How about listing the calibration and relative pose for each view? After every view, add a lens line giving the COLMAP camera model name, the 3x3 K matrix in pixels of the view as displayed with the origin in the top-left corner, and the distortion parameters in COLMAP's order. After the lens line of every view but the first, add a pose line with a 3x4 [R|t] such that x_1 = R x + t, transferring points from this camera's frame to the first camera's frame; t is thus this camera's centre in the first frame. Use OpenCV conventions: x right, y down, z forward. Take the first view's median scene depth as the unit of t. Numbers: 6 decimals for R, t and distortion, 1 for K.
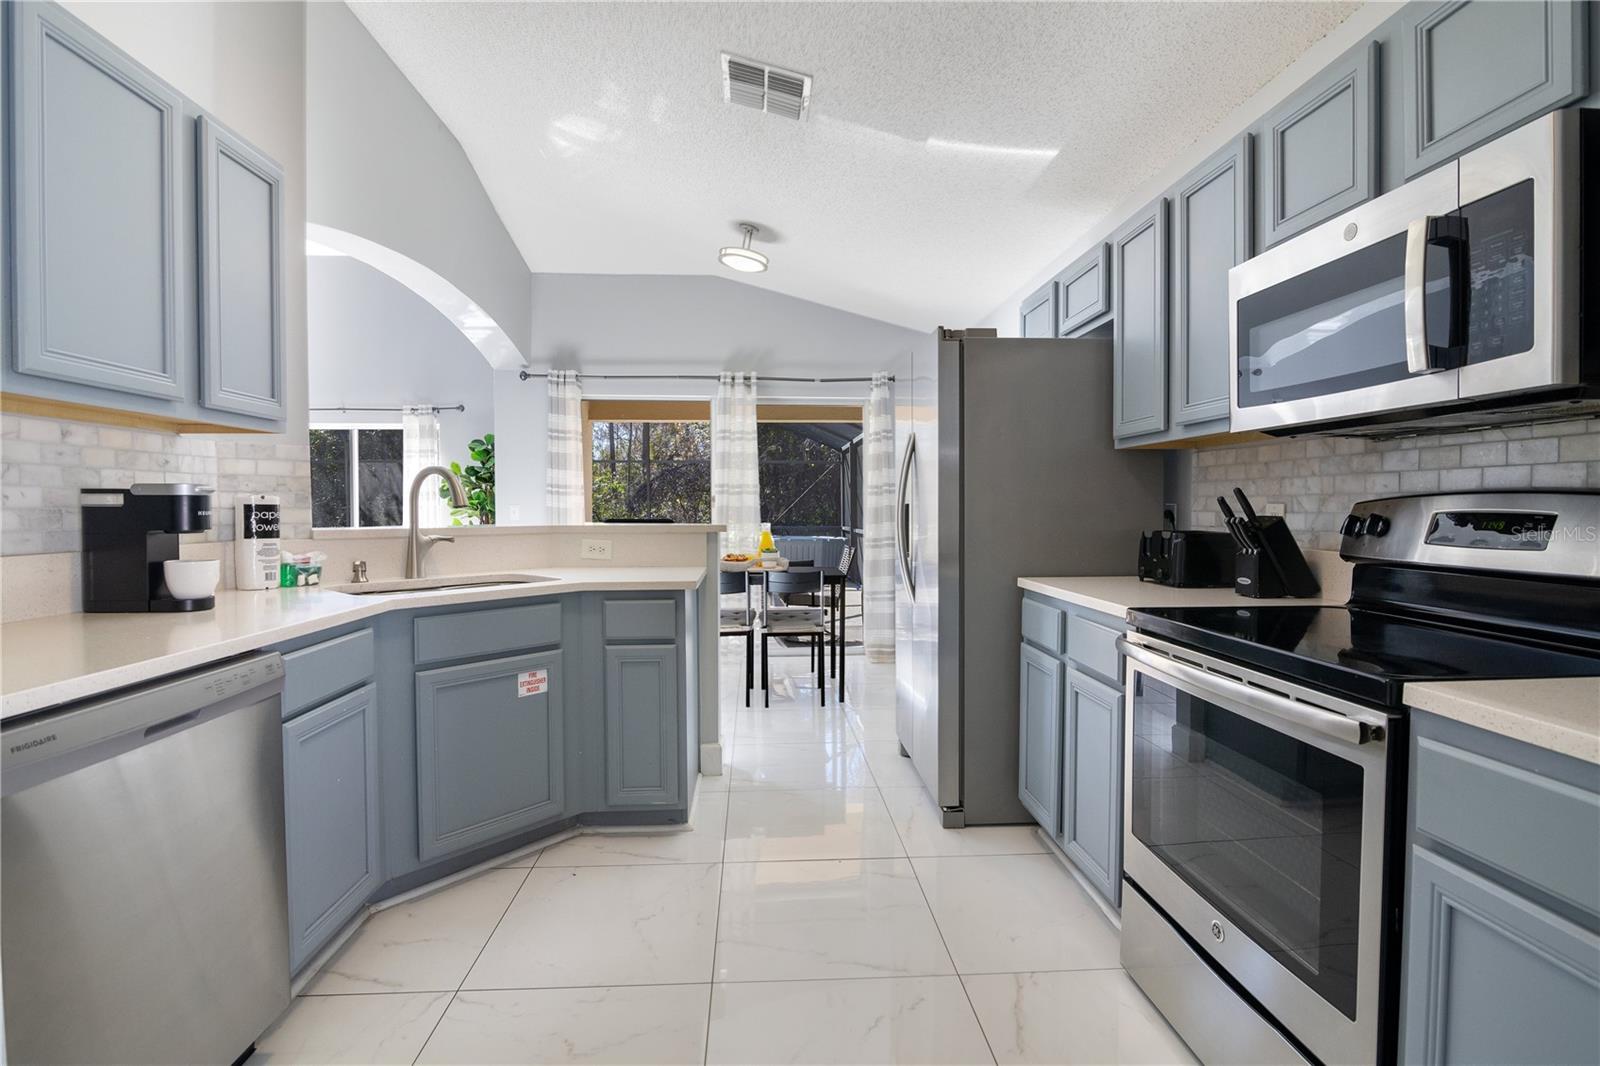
lens RADIAL K [[796.9, 0, 802.4], [0, 796.9, 522.0], [0, 0, 1]] dist [-0.004015, -0.001278]
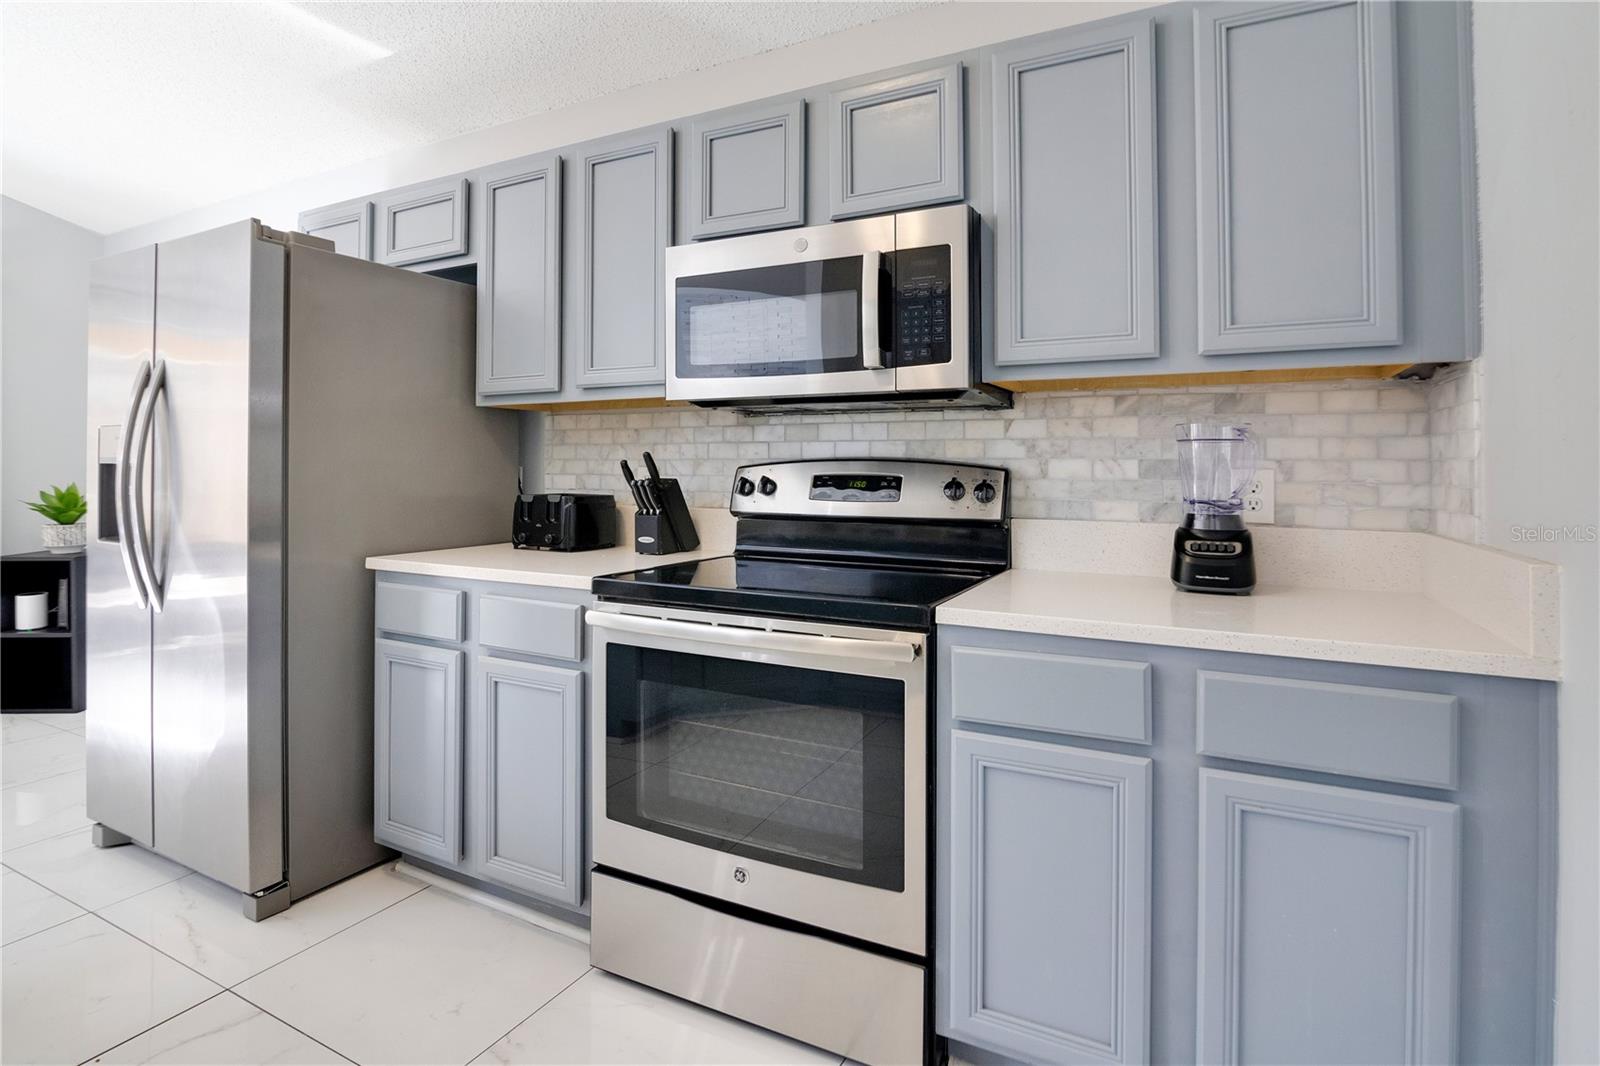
lens RADIAL K [[796.9, 0, 812.6], [0, 796.9, 452.1], [0, 0, 1]] dist [-0.004015, -0.001278]
pose [[0.507071, 0.023877, 0.861574, -0.273943], [0.011460, 0.999341, -0.034440, -0.004189], [-0.861828, 0.027337, 0.506463, 0.294528]]
